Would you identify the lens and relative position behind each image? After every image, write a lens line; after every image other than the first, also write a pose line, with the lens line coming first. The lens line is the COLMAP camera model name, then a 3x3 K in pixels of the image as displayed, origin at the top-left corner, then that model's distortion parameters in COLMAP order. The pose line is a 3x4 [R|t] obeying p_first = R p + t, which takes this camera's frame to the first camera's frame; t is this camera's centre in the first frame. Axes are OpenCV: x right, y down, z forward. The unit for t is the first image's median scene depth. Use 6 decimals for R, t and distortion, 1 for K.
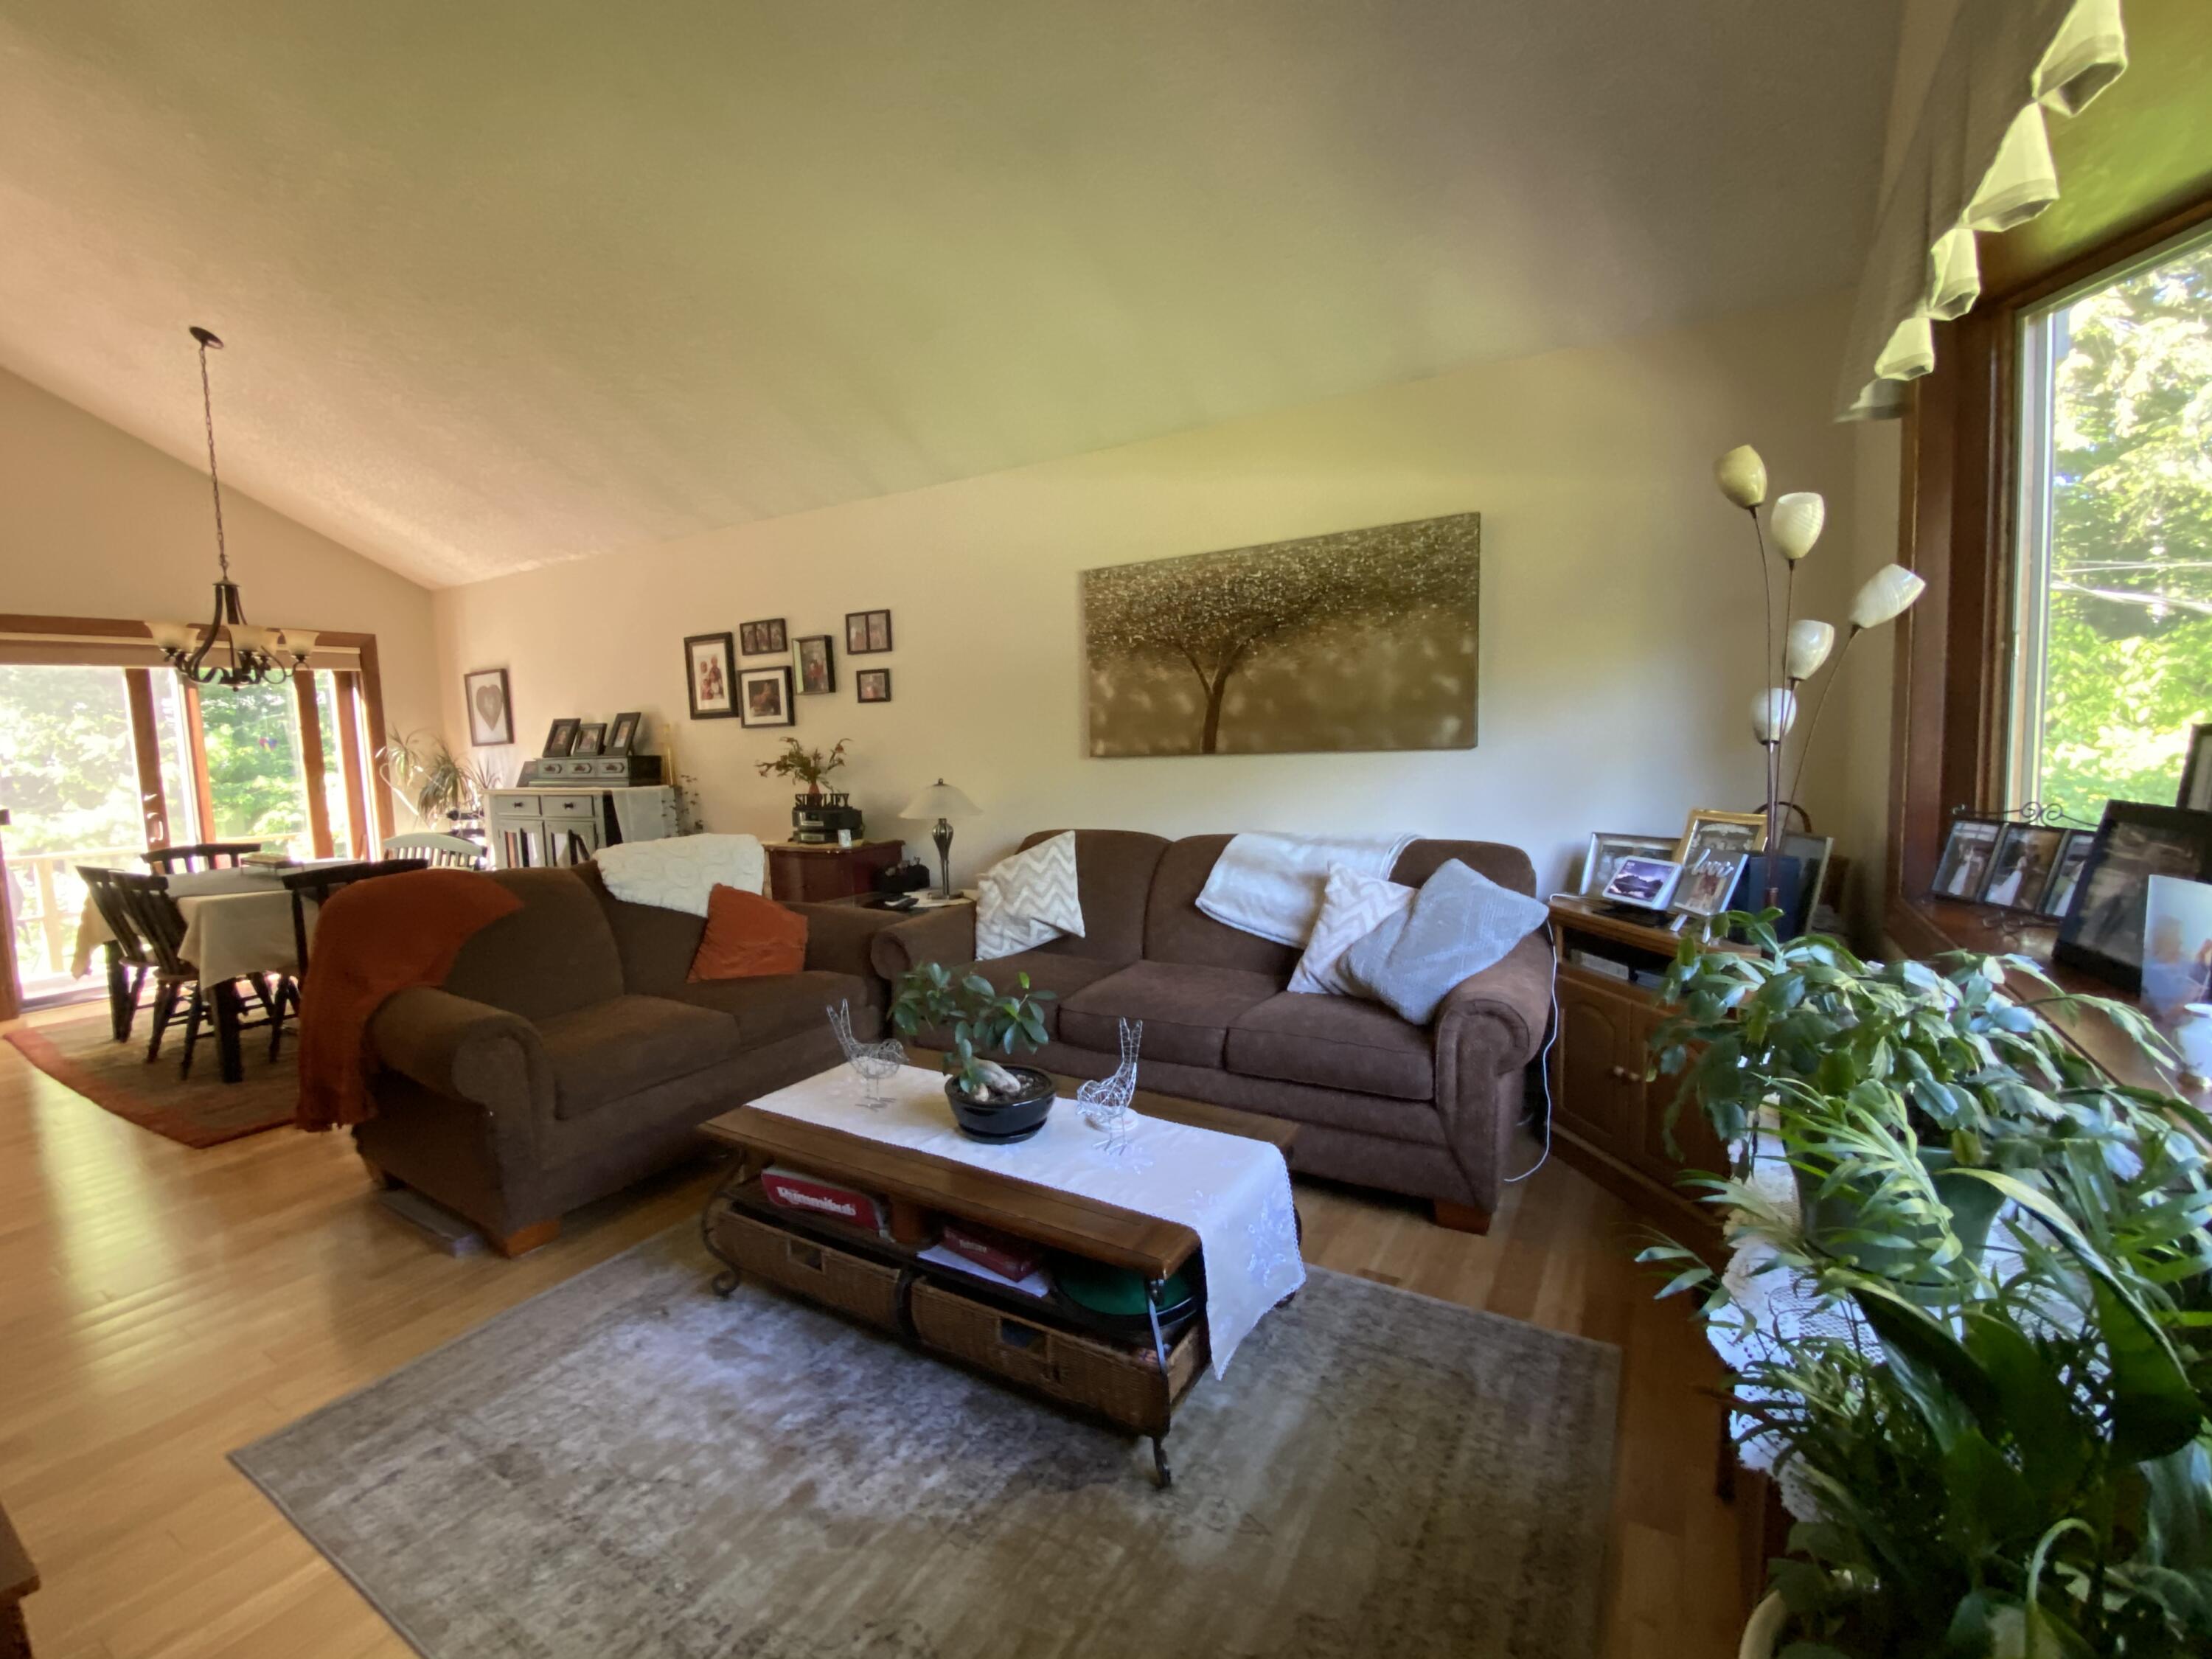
lens RADIAL K [[950.0, 0, 1108.0], [0, 950.0, 858.0], [0, 0, 1]] dist [0.047388, -0.038842]
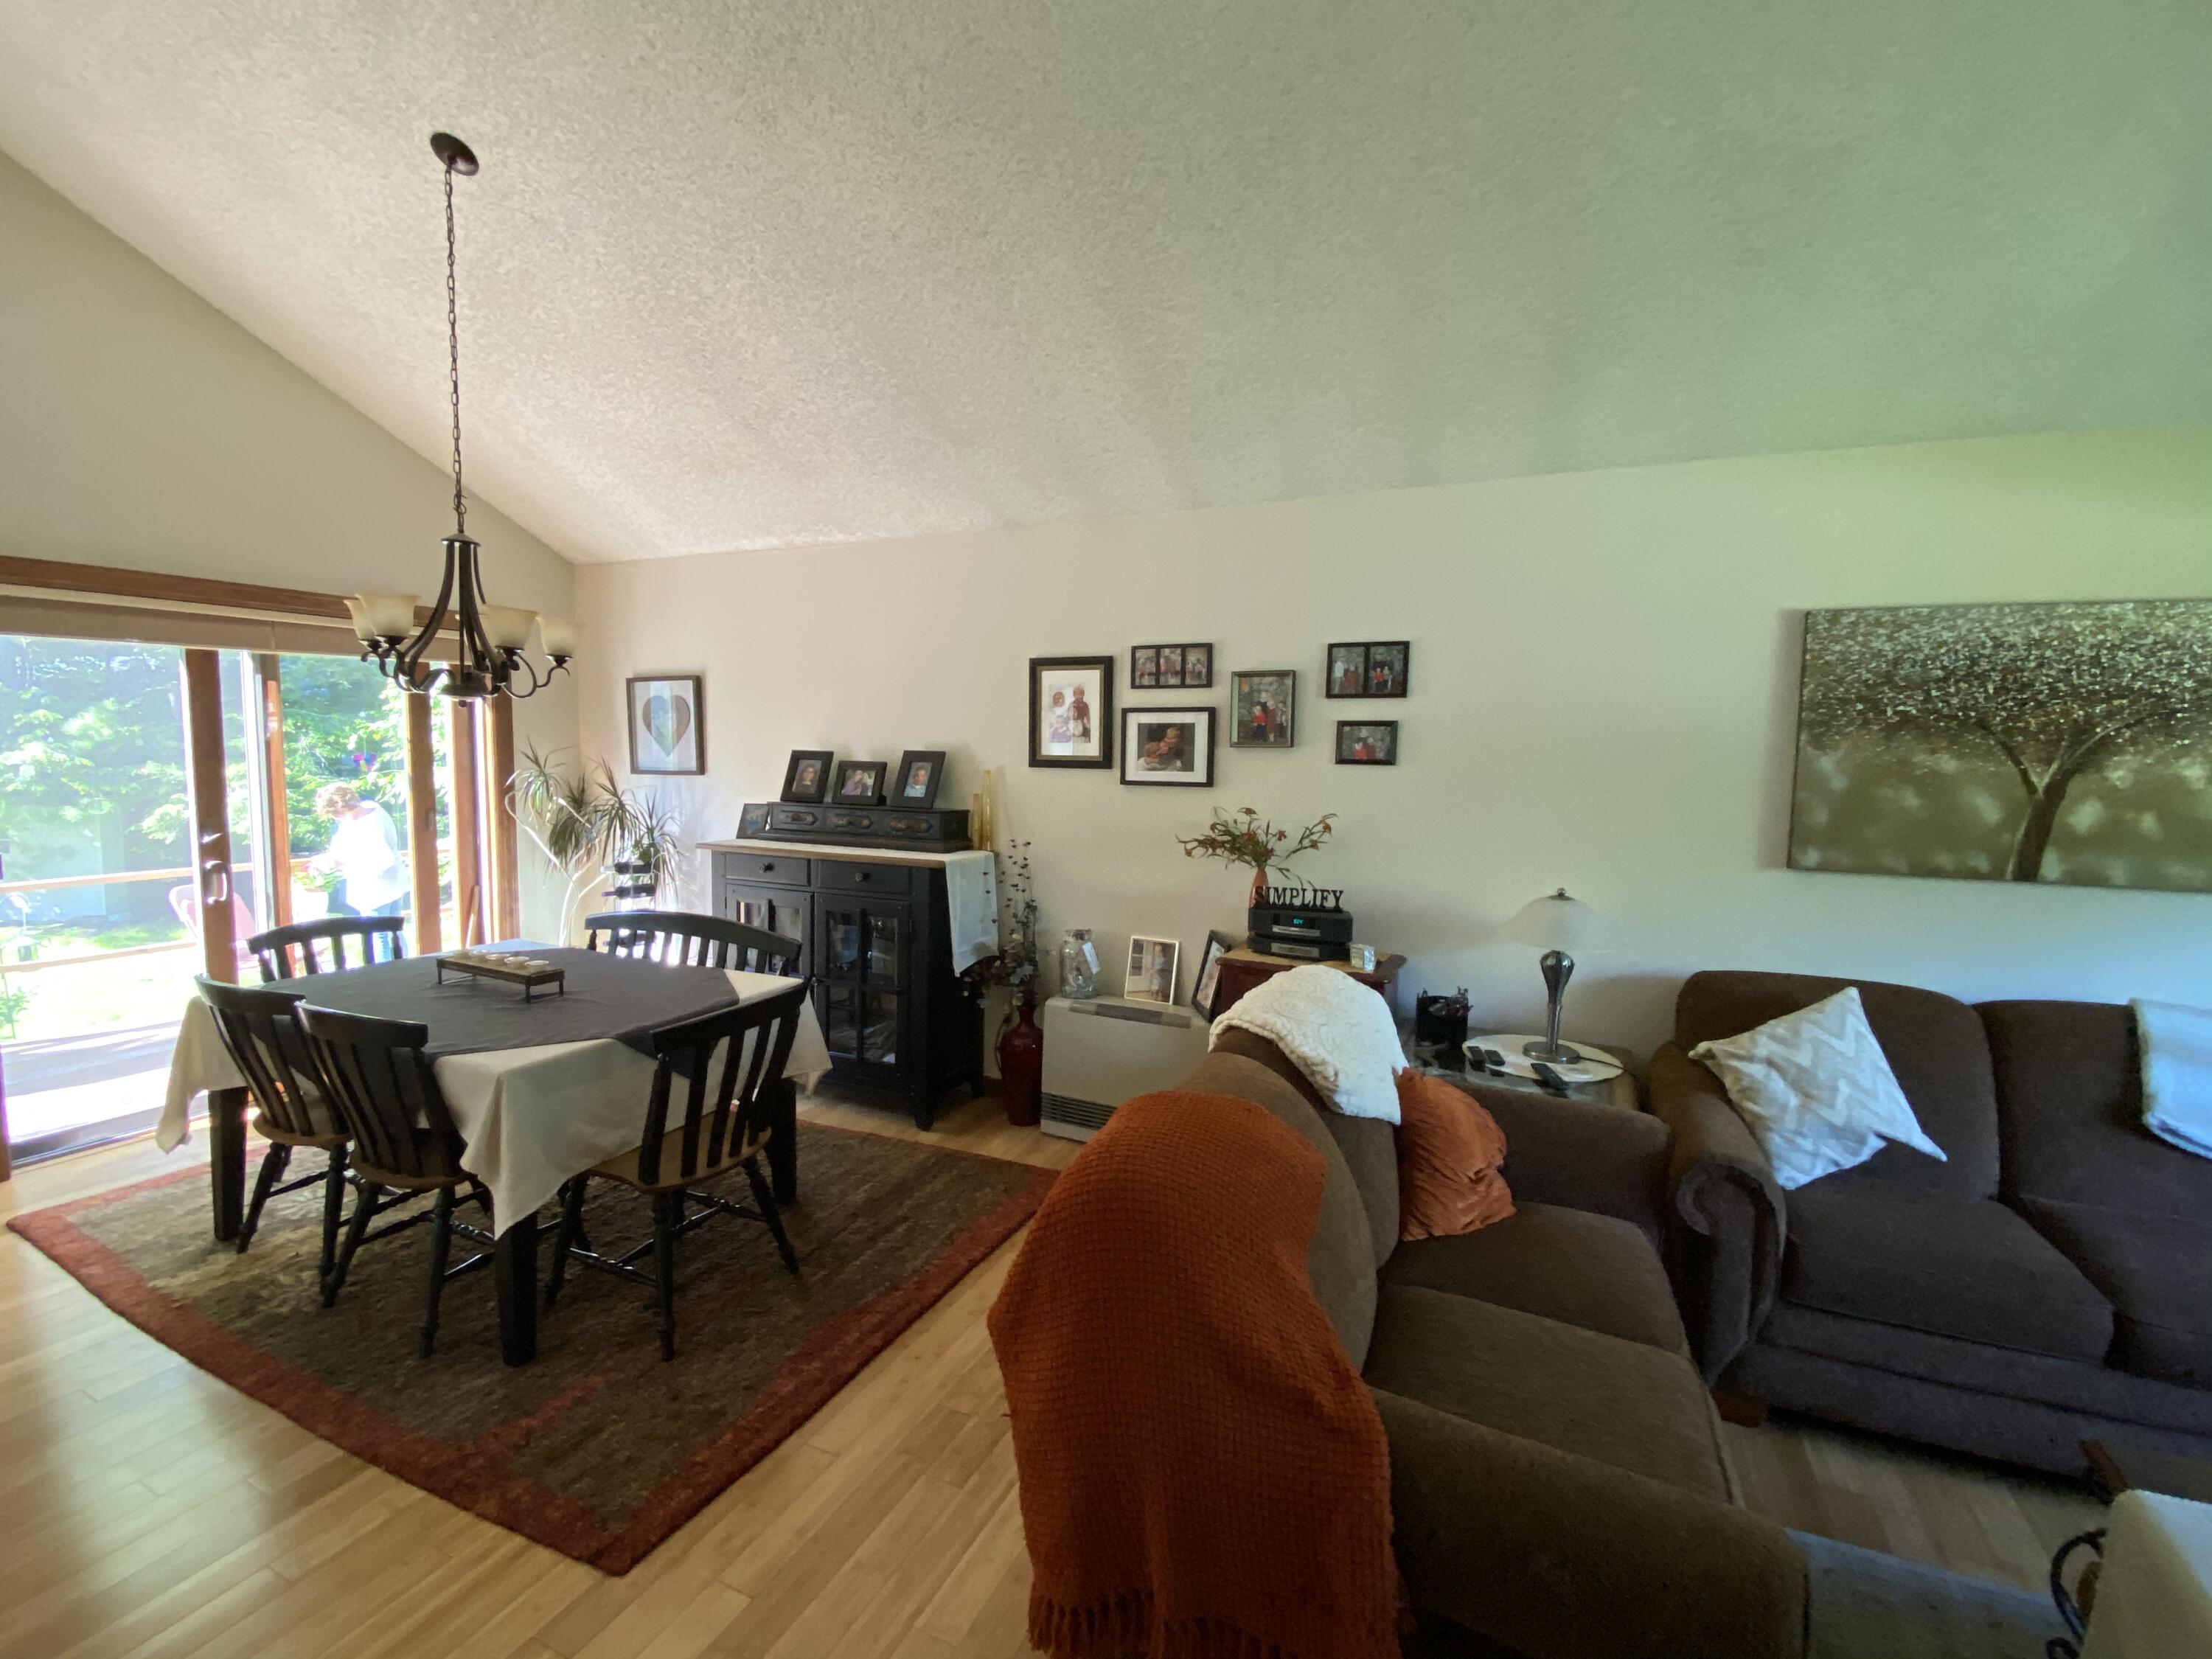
lens RADIAL K [[950.0, 0, 1108.0], [0, 950.0, 858.0], [0, 0, 1]] dist [0.047388, -0.038842]
pose [[0.993459, 0.037144, 0.107975, -0.528634], [-0.035858, 0.999261, -0.013826, -0.076051], [-0.108409, 0.009864, 0.994057, 0.297640]]
